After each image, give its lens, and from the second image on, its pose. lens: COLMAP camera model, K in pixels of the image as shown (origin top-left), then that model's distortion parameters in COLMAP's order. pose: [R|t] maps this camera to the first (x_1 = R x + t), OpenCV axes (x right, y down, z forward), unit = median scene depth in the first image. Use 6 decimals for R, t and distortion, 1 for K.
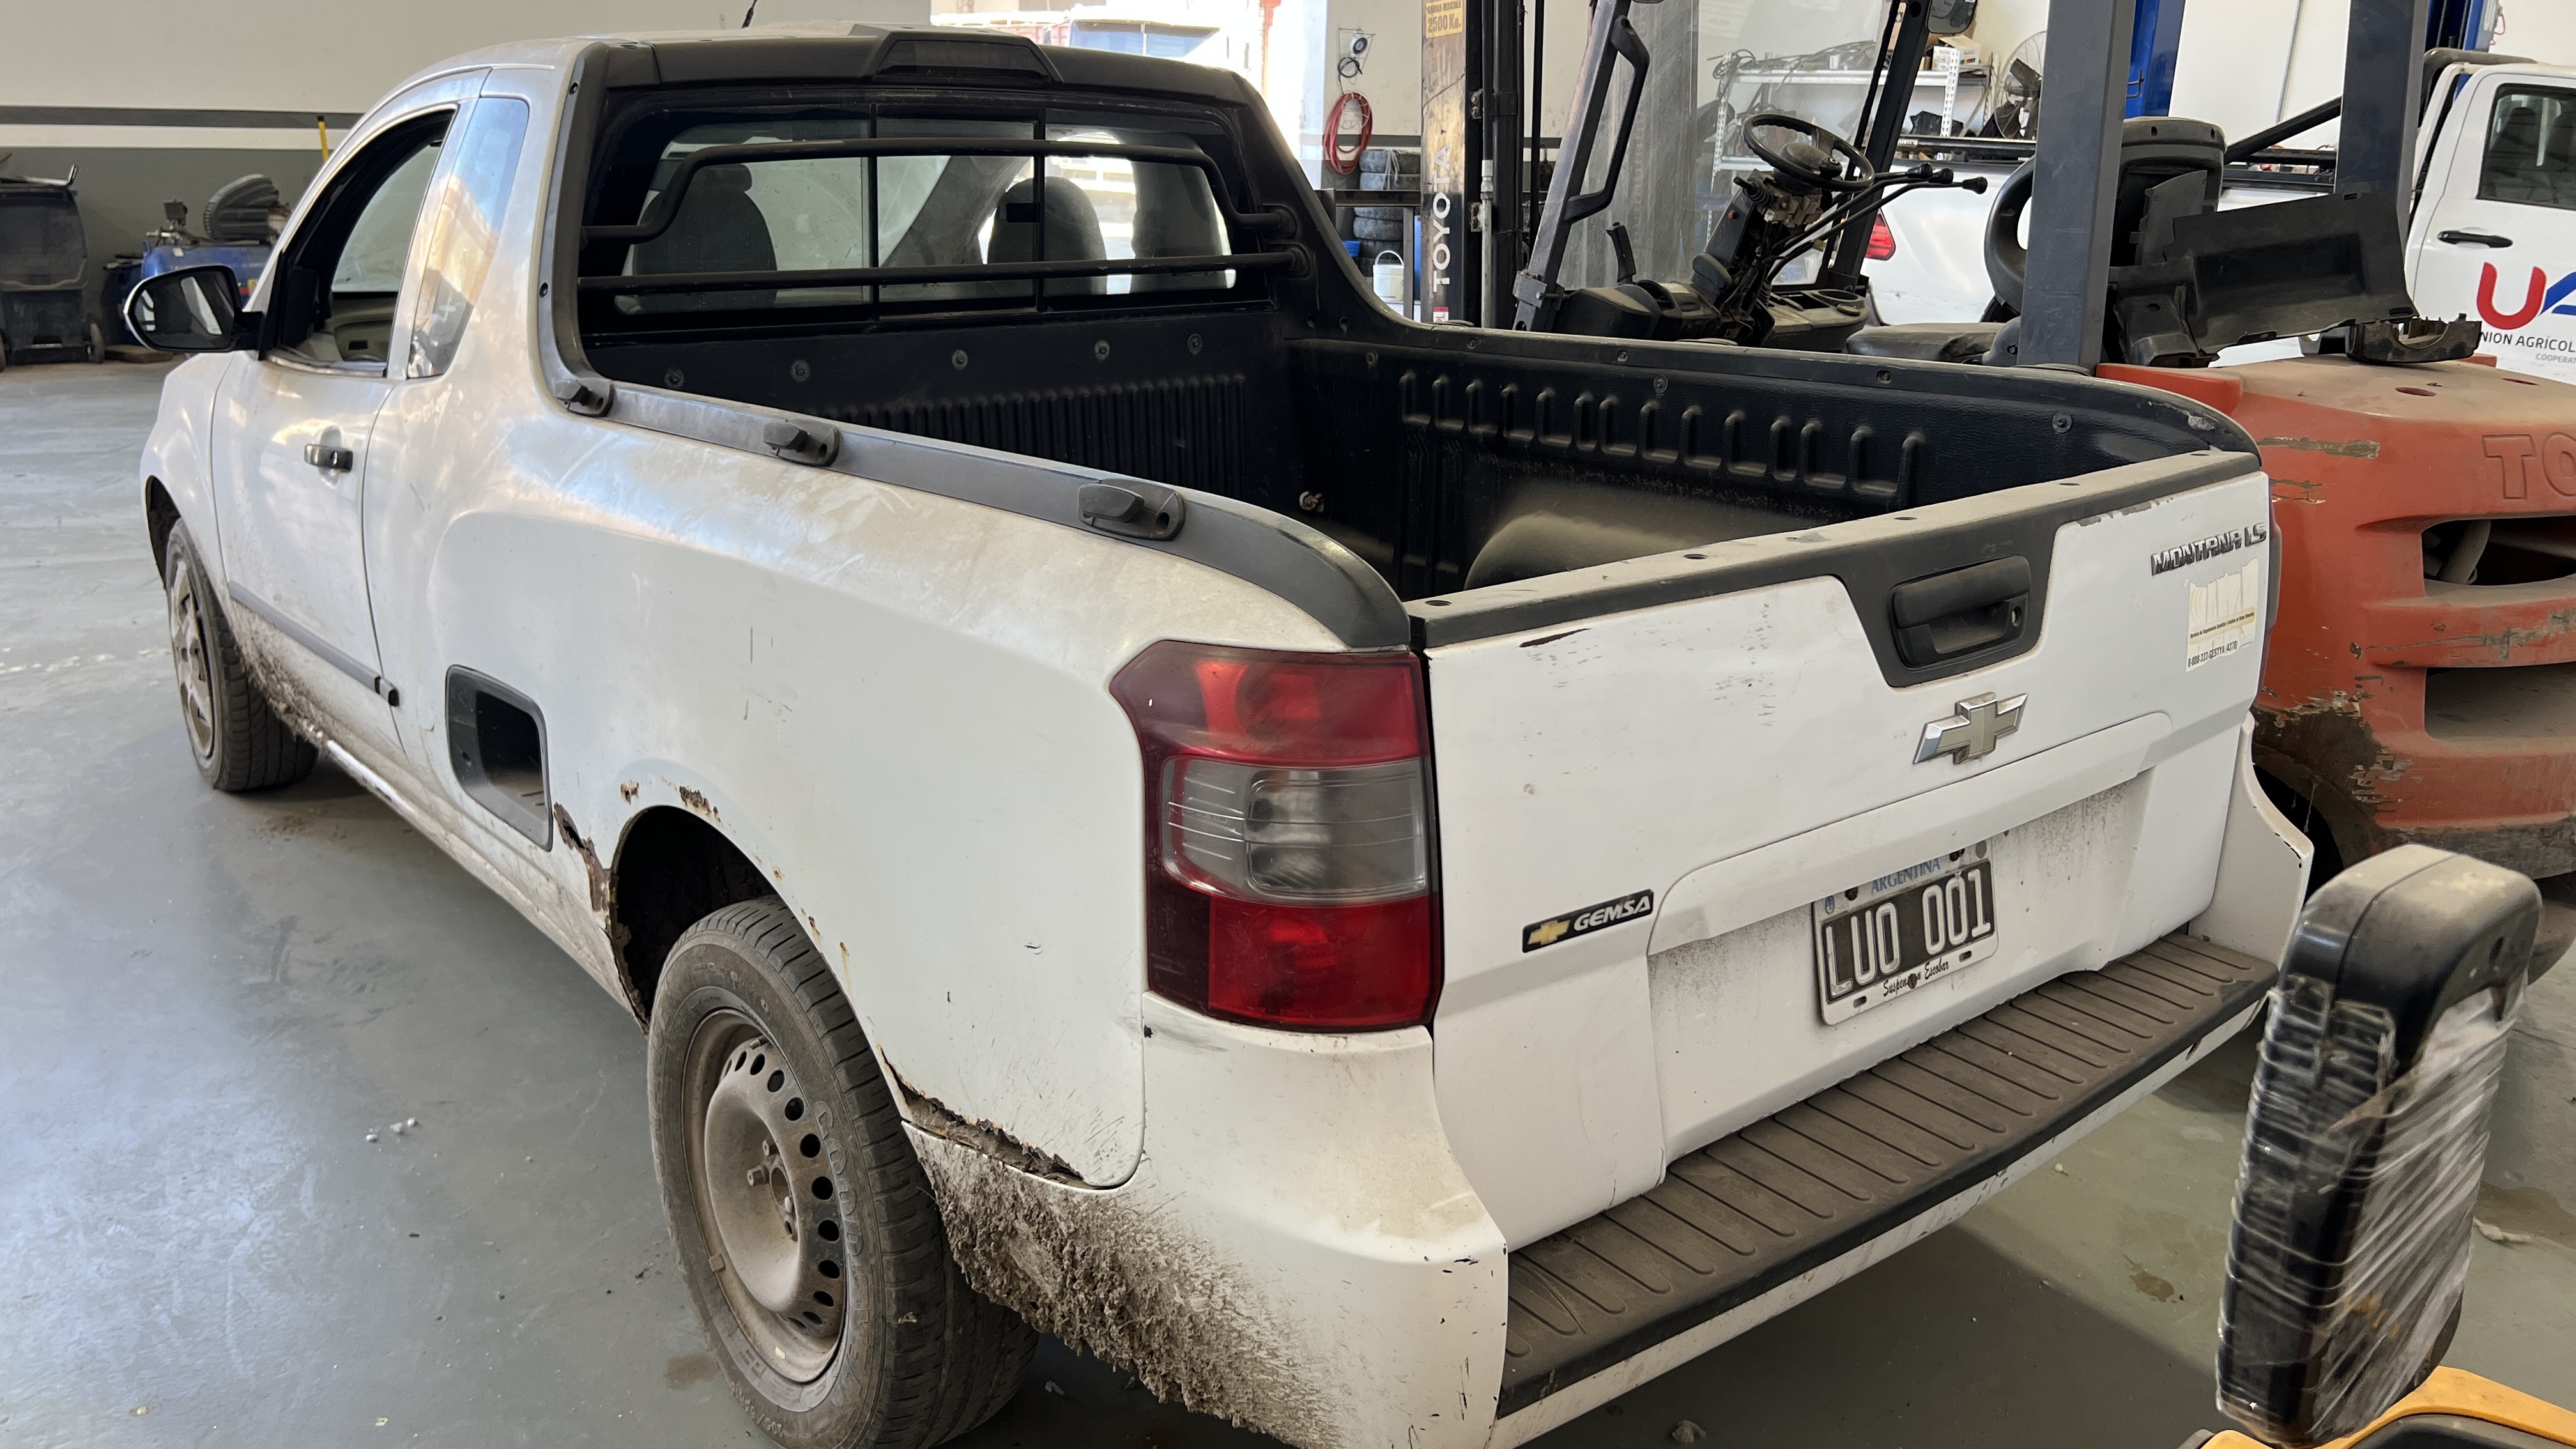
lens RADIAL K [[1920.9, 0, 1275.9], [0, 1920.9, 730.1], [0, 0, 1]] dist [0.092015, -0.101500]
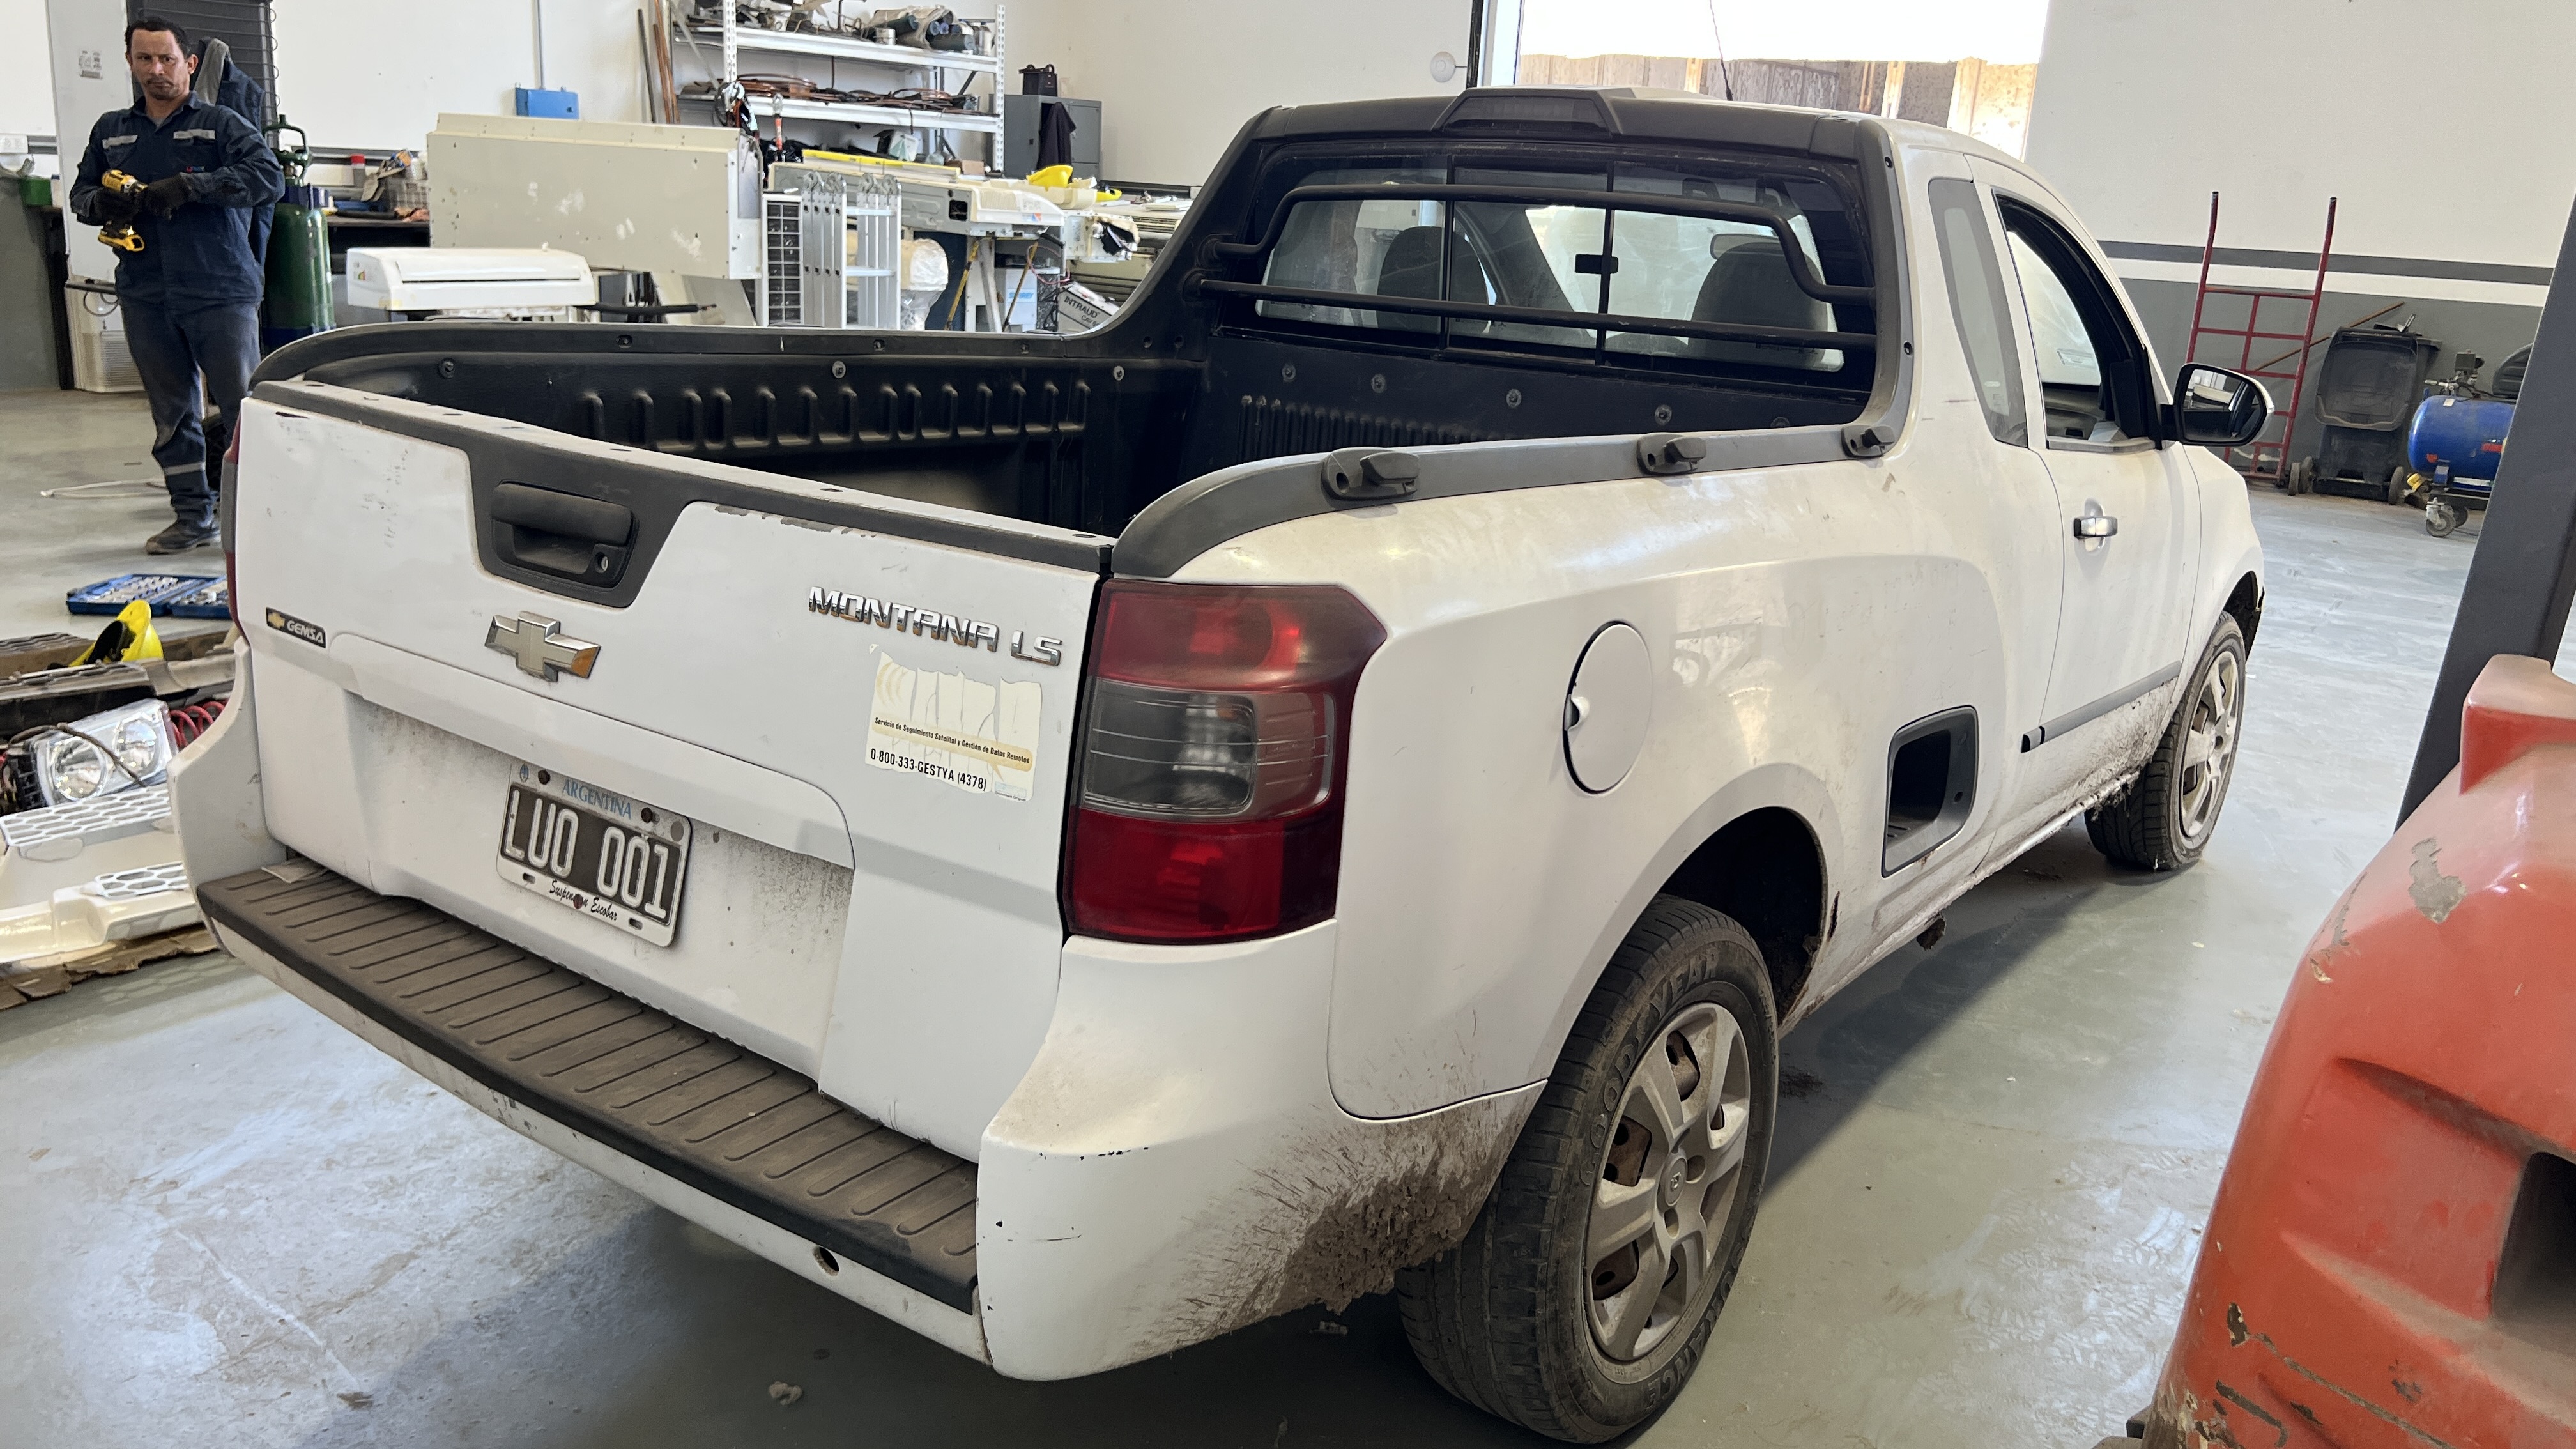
lens RADIAL K [[1920.9, 0, 1275.9], [0, 1920.9, 730.1], [0, 0, 1]] dist [0.092015, -0.101500]
pose [[0.228936, 0.251656, -0.940350, 1.277154], [-0.339941, 0.925856, 0.165016, -0.234810], [0.912156, 0.281886, 0.297510, 0.948727]]
